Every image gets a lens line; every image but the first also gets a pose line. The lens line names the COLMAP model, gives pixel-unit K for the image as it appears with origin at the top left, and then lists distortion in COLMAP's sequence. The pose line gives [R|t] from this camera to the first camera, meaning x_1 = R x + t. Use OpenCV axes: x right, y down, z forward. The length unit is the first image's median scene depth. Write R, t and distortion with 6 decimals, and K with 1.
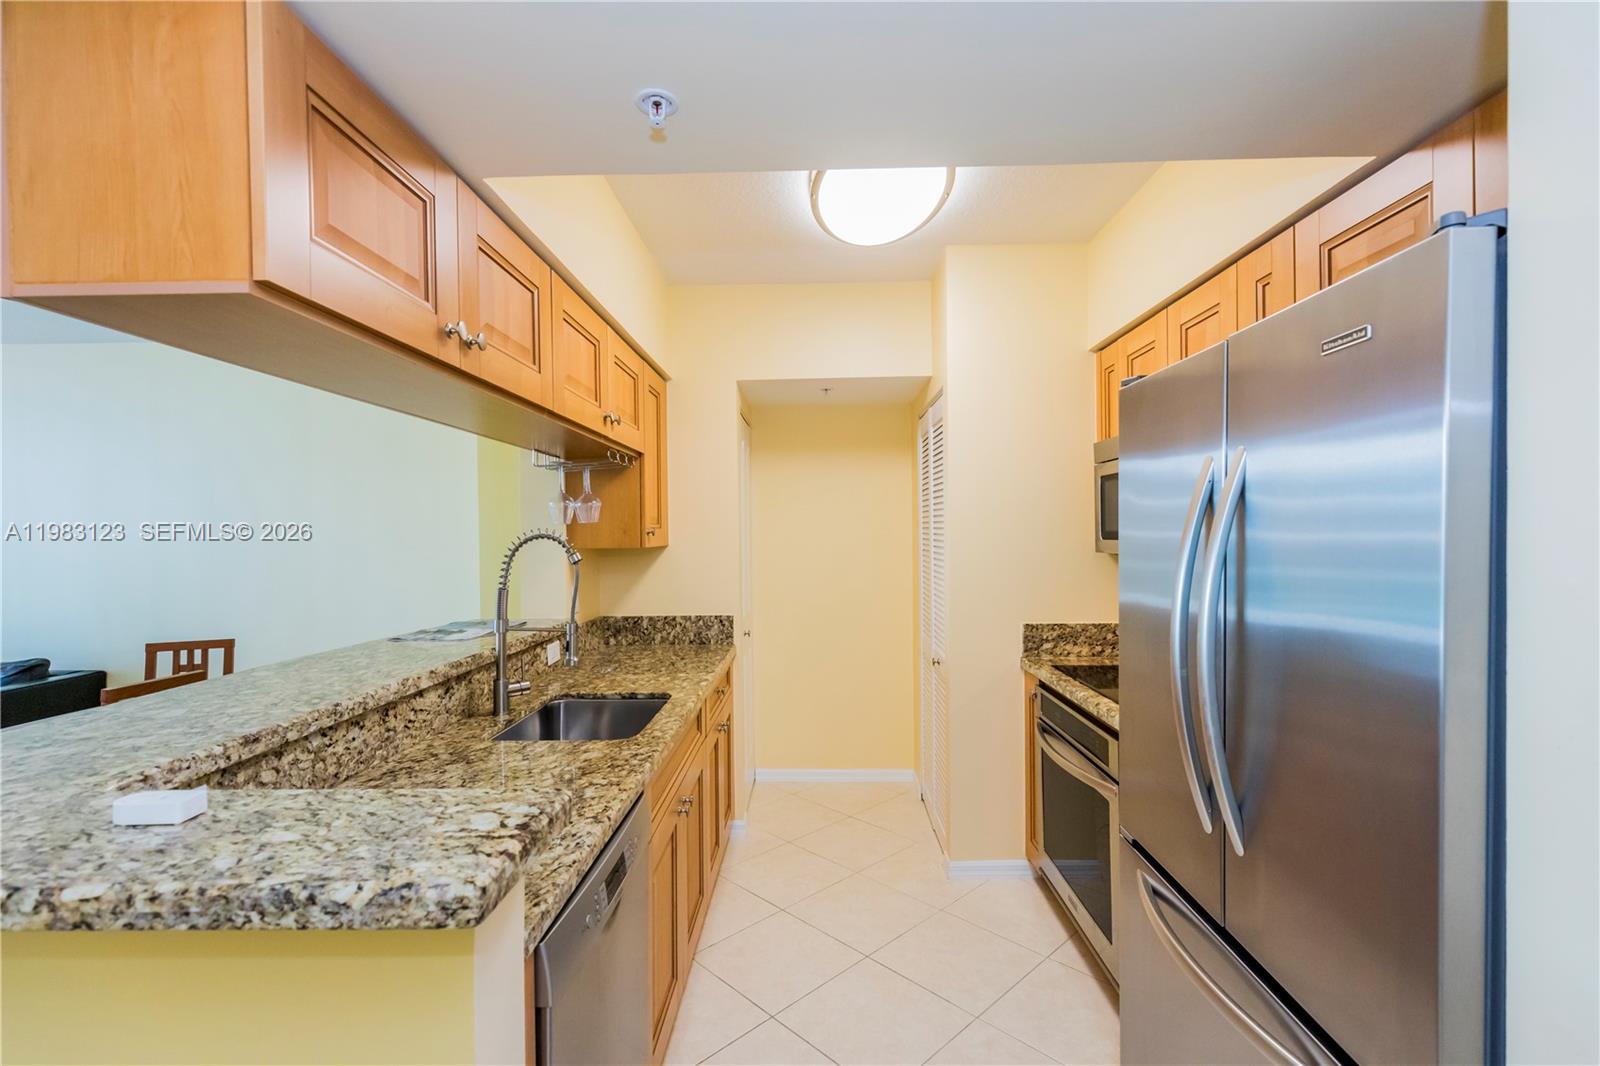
lens RADIAL K [[729.9, 0, 796.6], [0, 729.9, 545.1], [0, 0, 1]] dist [-0.001279, -0.000588]
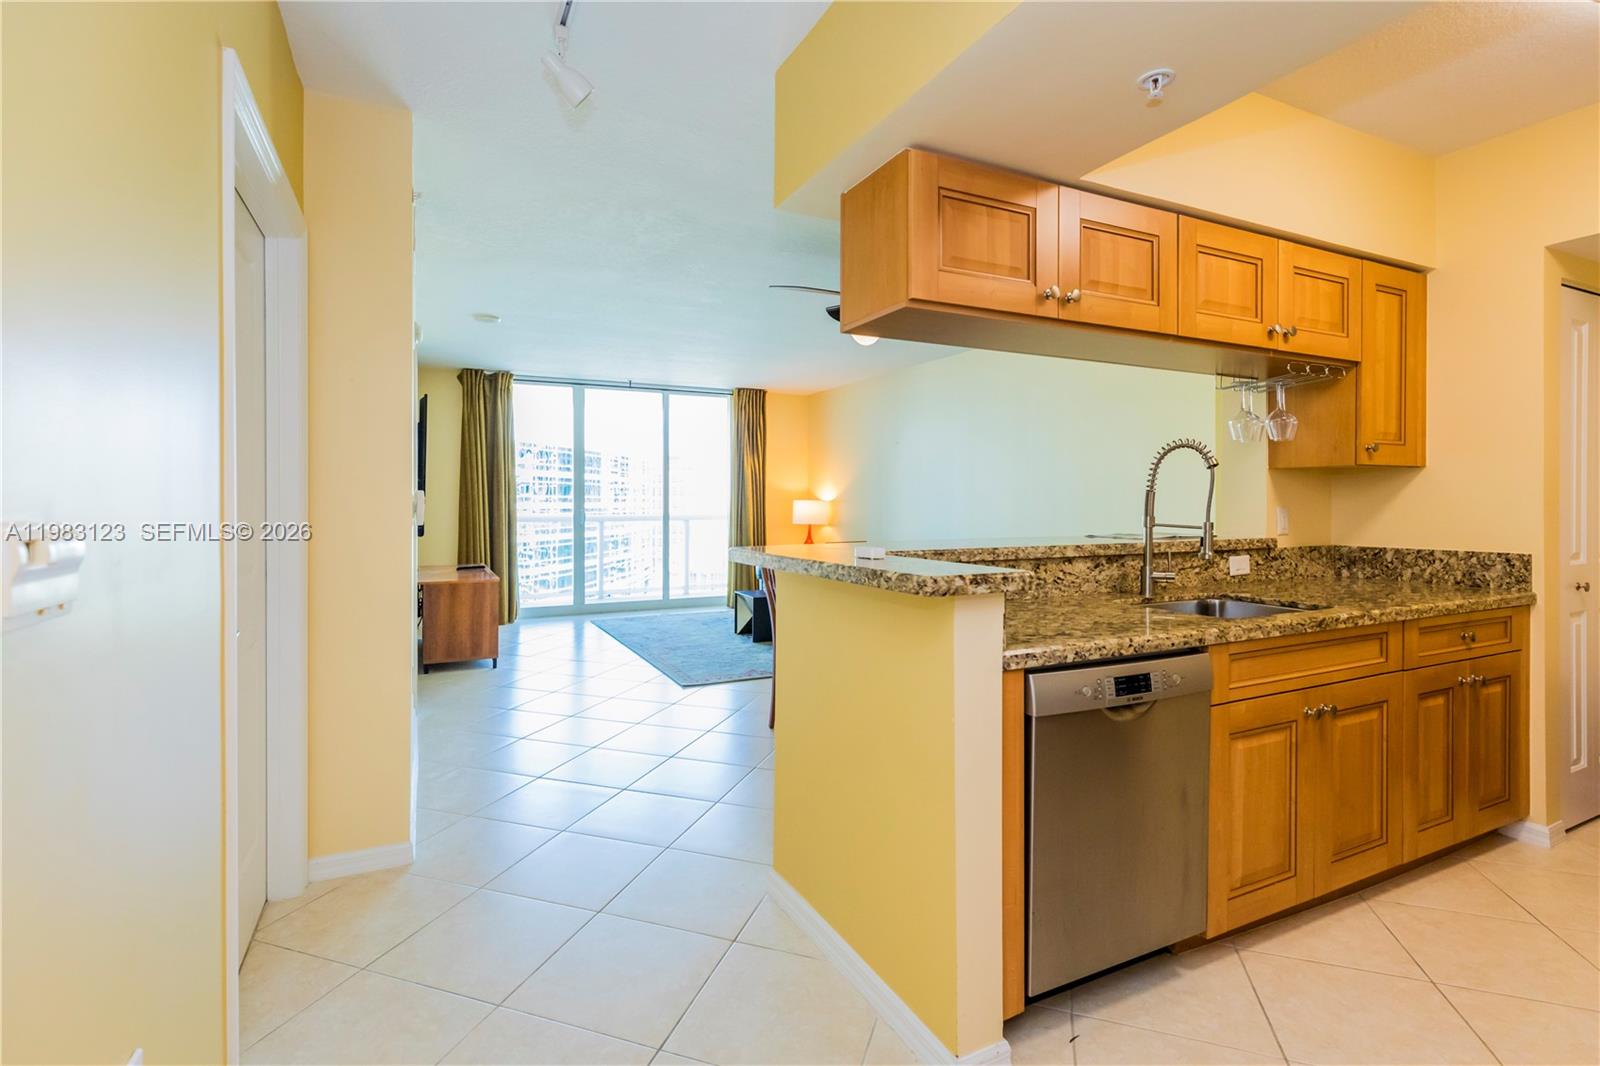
lens RADIAL K [[729.4, 0, 753.8], [0, 729.4, 505.5], [0, 0, 1]] dist [0.003188, 0.000422]
pose [[0.435489, 0.012499, -0.900107, 0.444091], [-0.019348, 0.999803, 0.004523, 0.101958], [0.899986, 0.015446, 0.435645, -0.125791]]
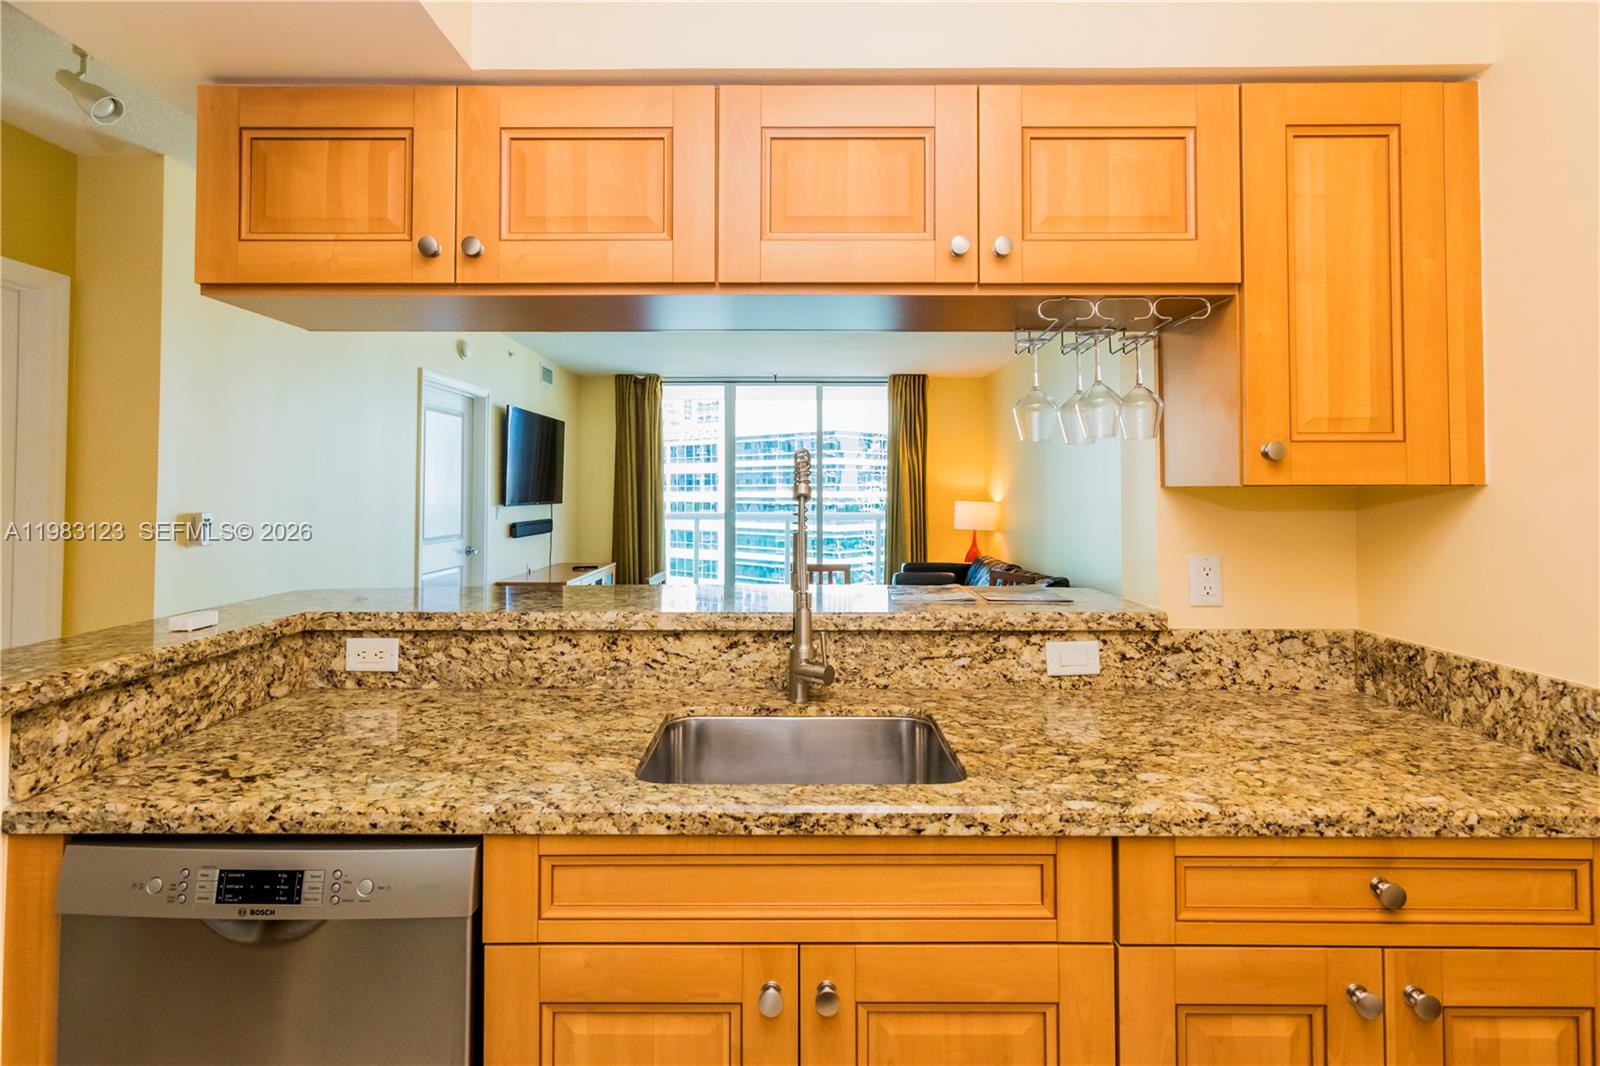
lens RADIAL K [[740.2, 0, 799.7], [0, 740.2, 469.8], [0, 0, 1]] dist [0.003958, 0.000316]
pose [[0.014286, -0.018402, -0.999729, 0.396784], [-0.017058, 0.999681, -0.018645, 0.012196], [0.999752, 0.017320, 0.013968, 1.107050]]
